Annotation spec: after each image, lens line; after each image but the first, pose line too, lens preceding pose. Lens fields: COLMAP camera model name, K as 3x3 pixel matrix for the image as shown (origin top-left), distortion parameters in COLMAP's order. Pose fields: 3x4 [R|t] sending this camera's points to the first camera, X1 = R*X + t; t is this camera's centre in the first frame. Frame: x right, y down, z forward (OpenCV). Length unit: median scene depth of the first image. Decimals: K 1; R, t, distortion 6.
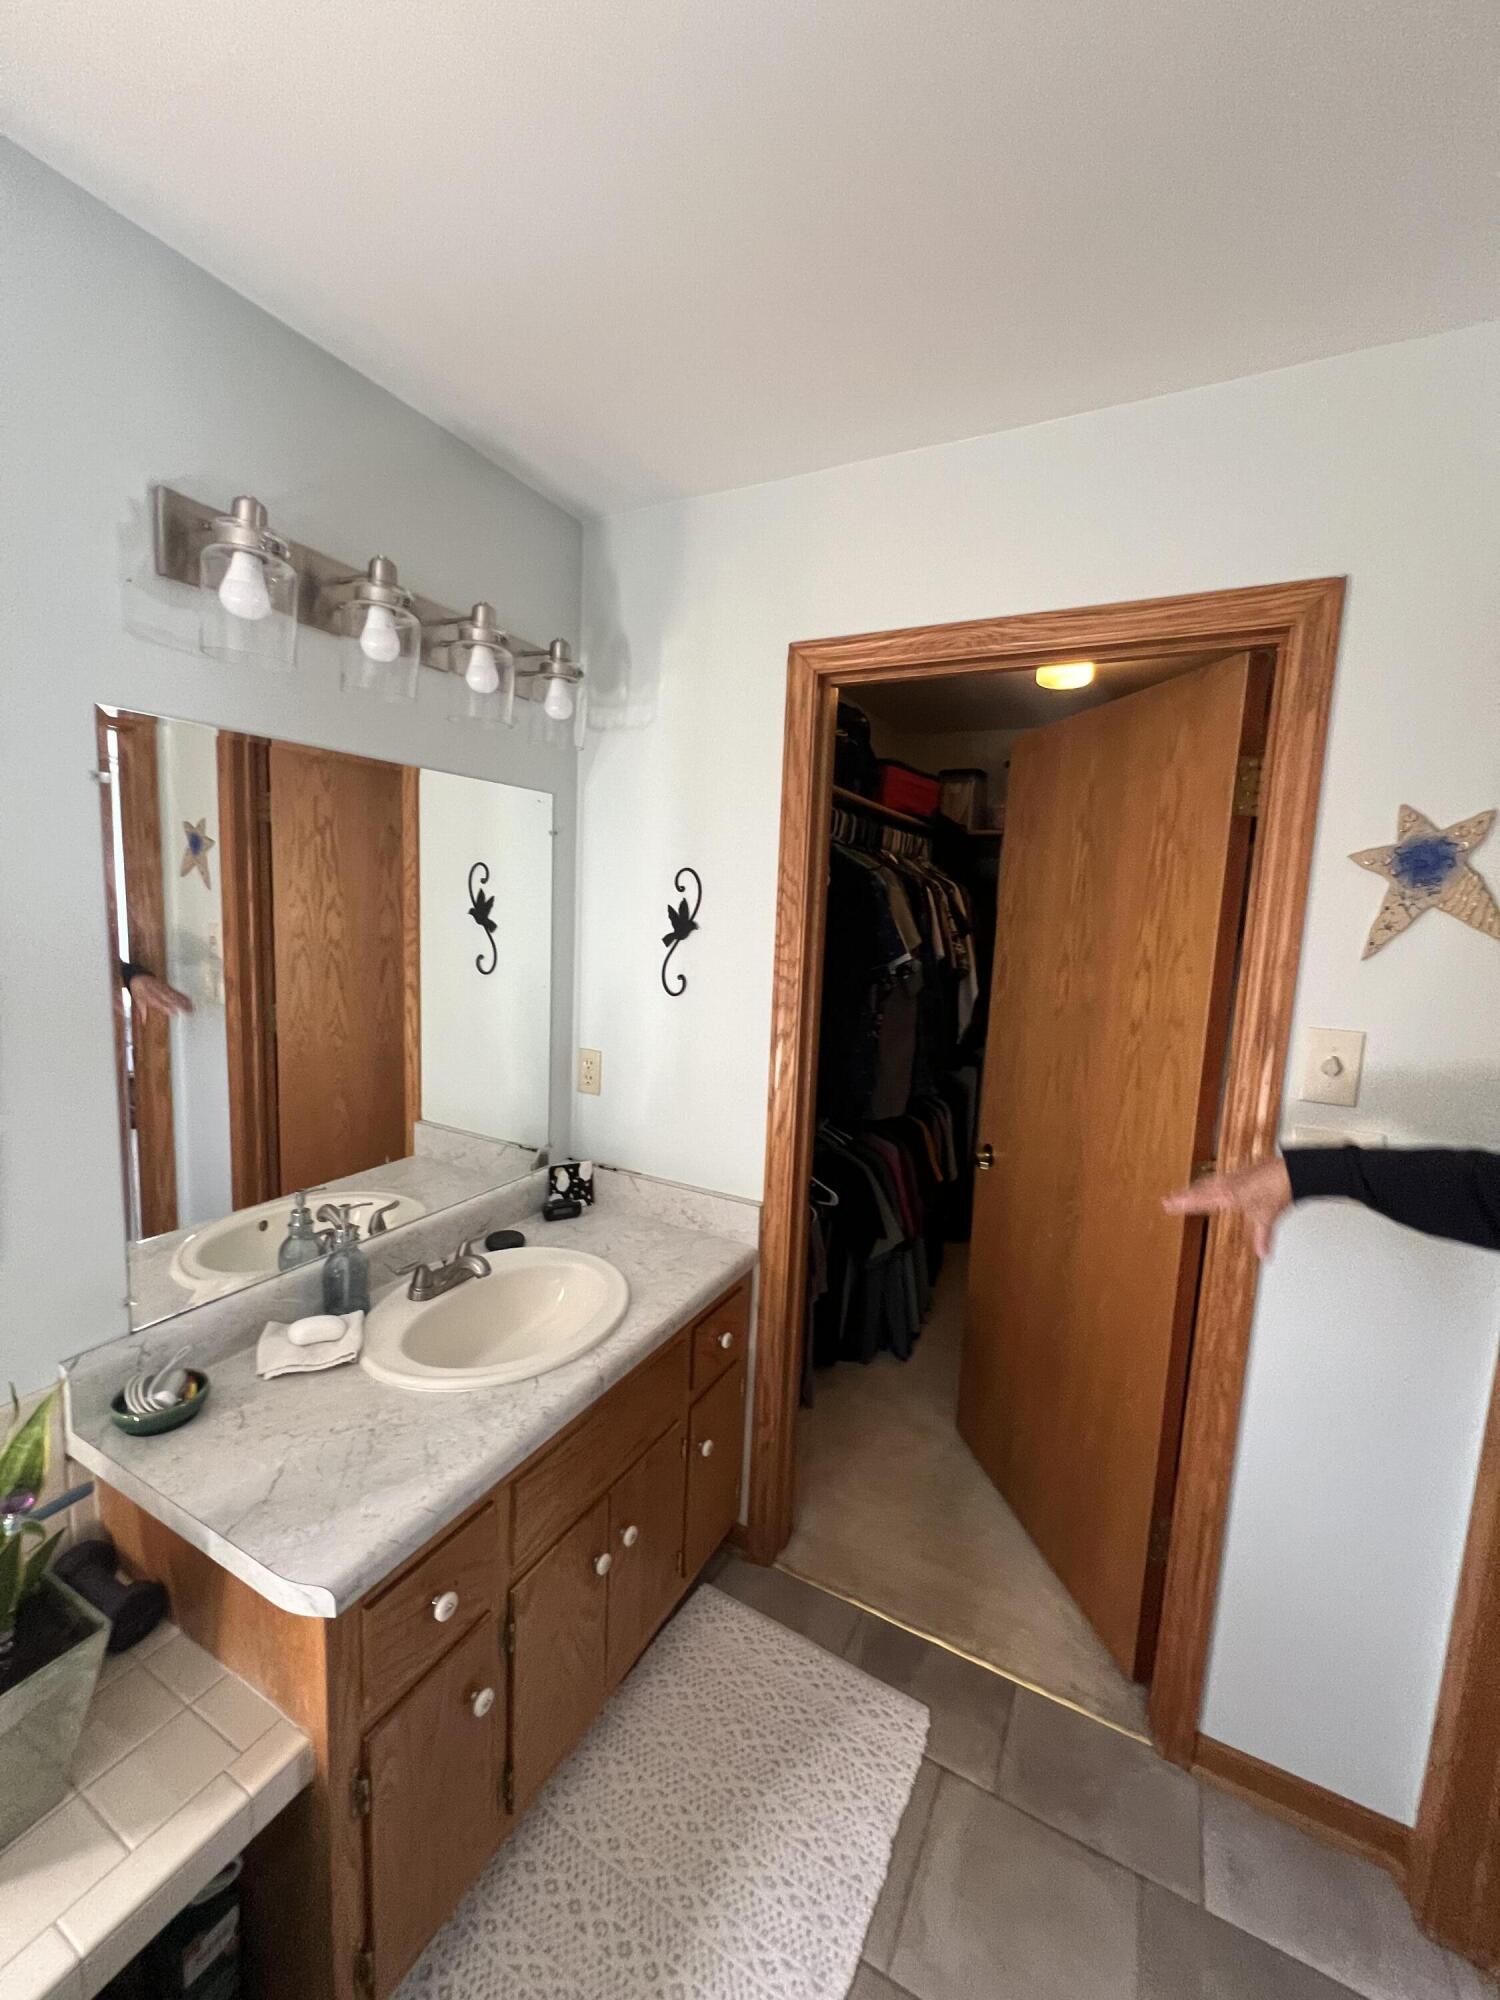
lens RADIAL K [[795.6, 0, 749.0], [0, 795.6, 999.0], [0, 0, 1]] dist [-0.000682, 0.000255]
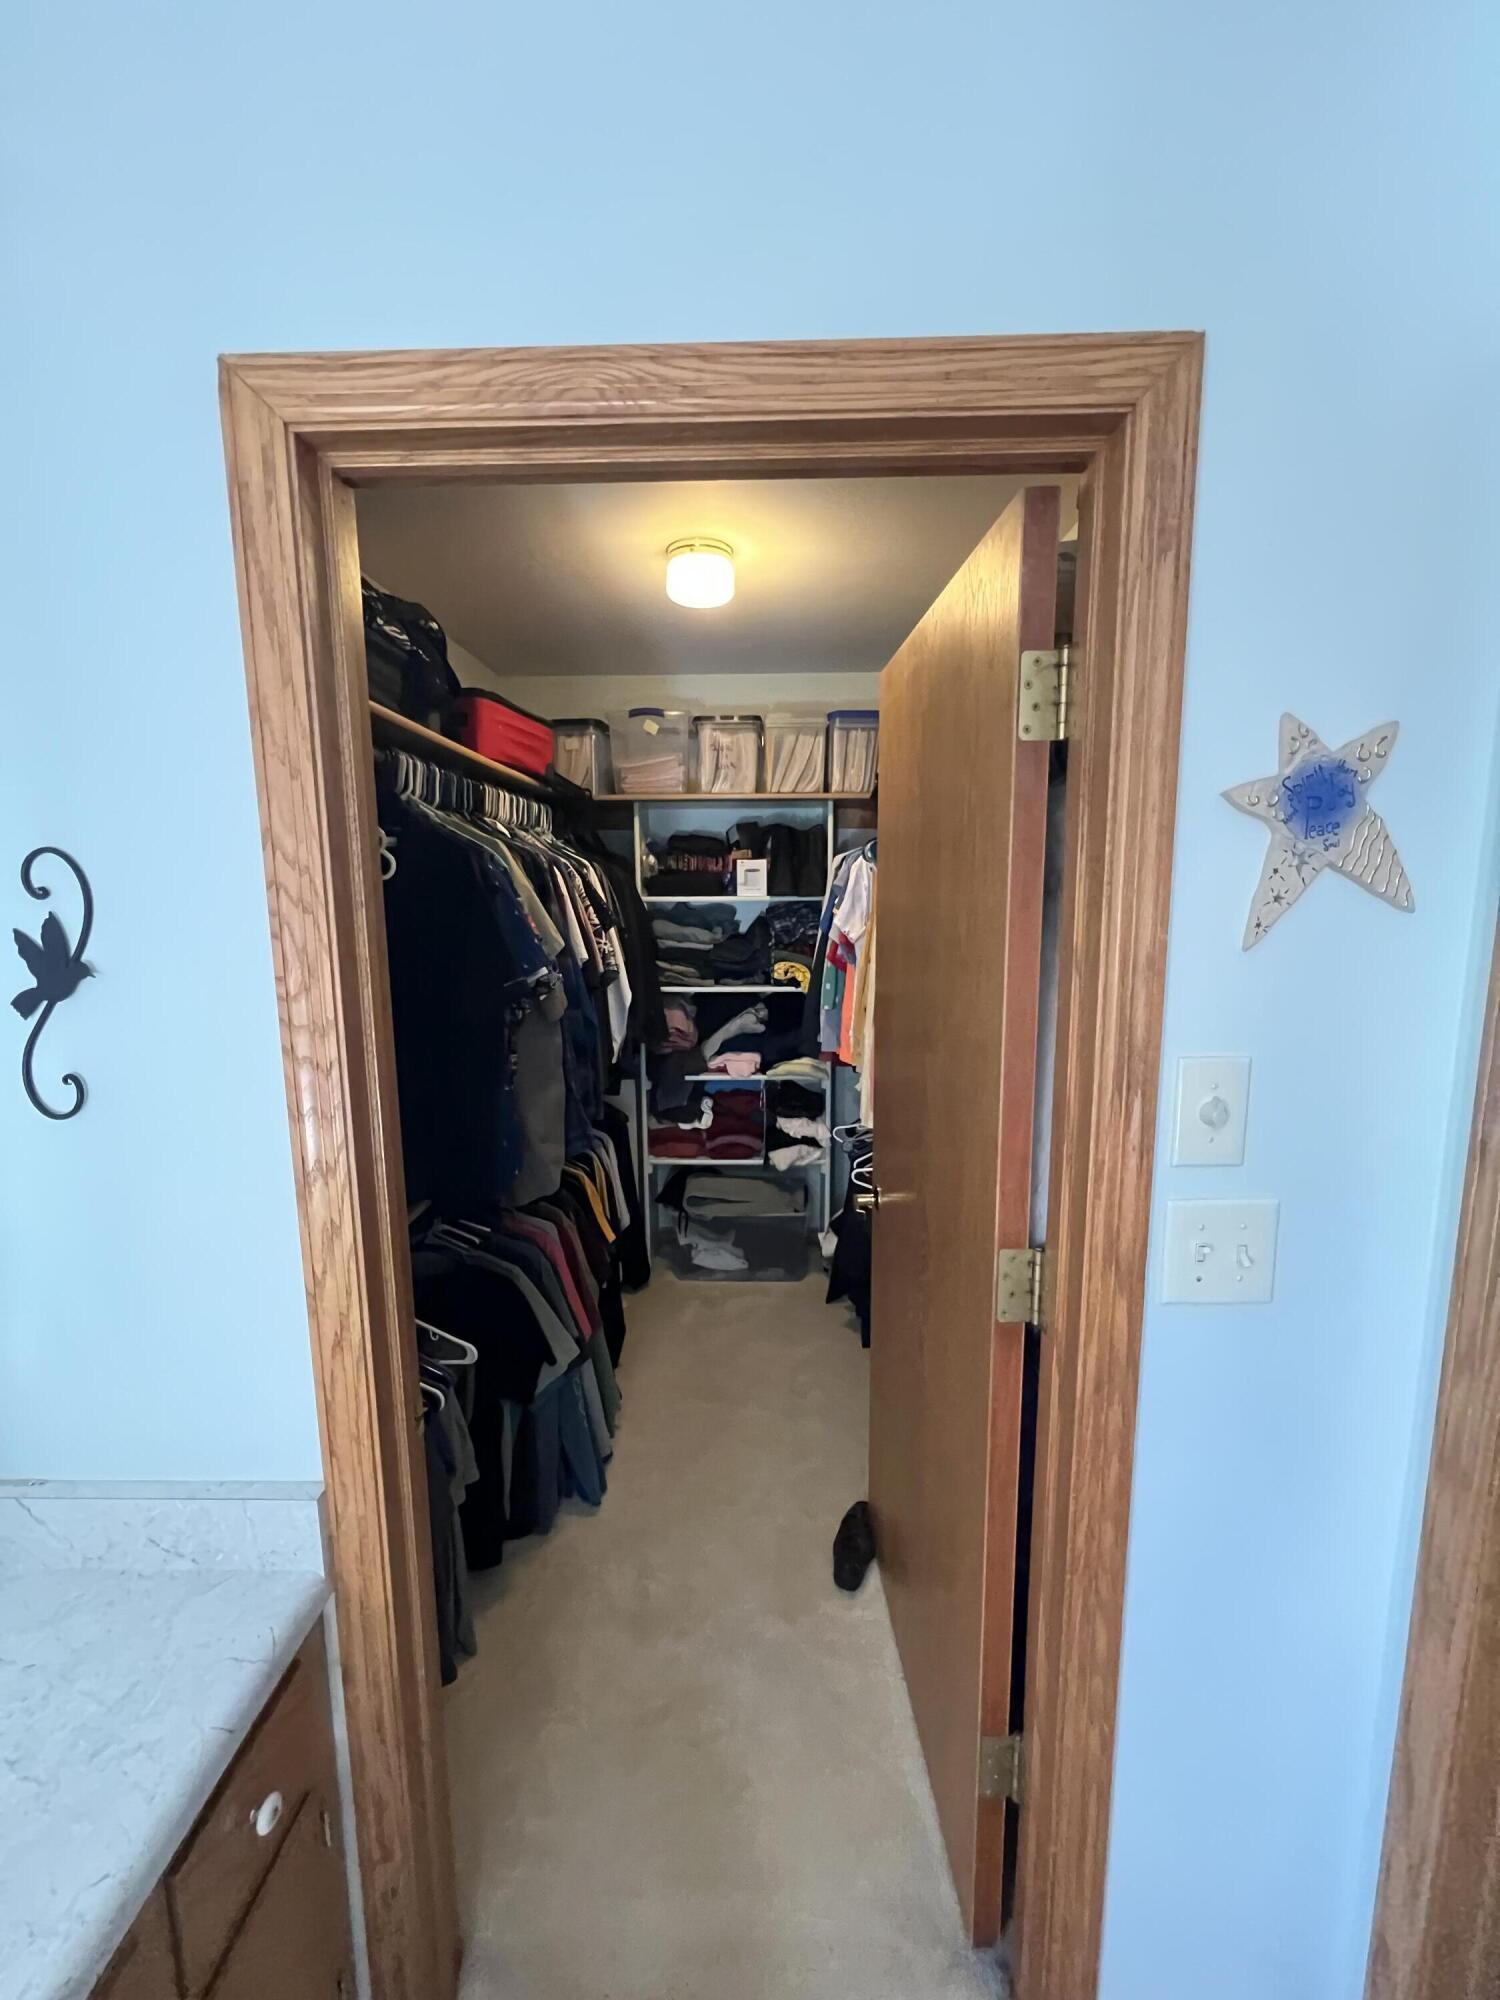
lens RADIAL K [[795.6, 0, 750.8], [0, 795.6, 1000.7], [0, 0, 1]] dist [-0.000682, 0.000255]
pose [[0.890056, -0.114661, 0.441195, 0.073672], [0.102572, 0.993405, 0.051246, -0.058504], [-0.444161, -0.000358, 0.895947, 0.409807]]
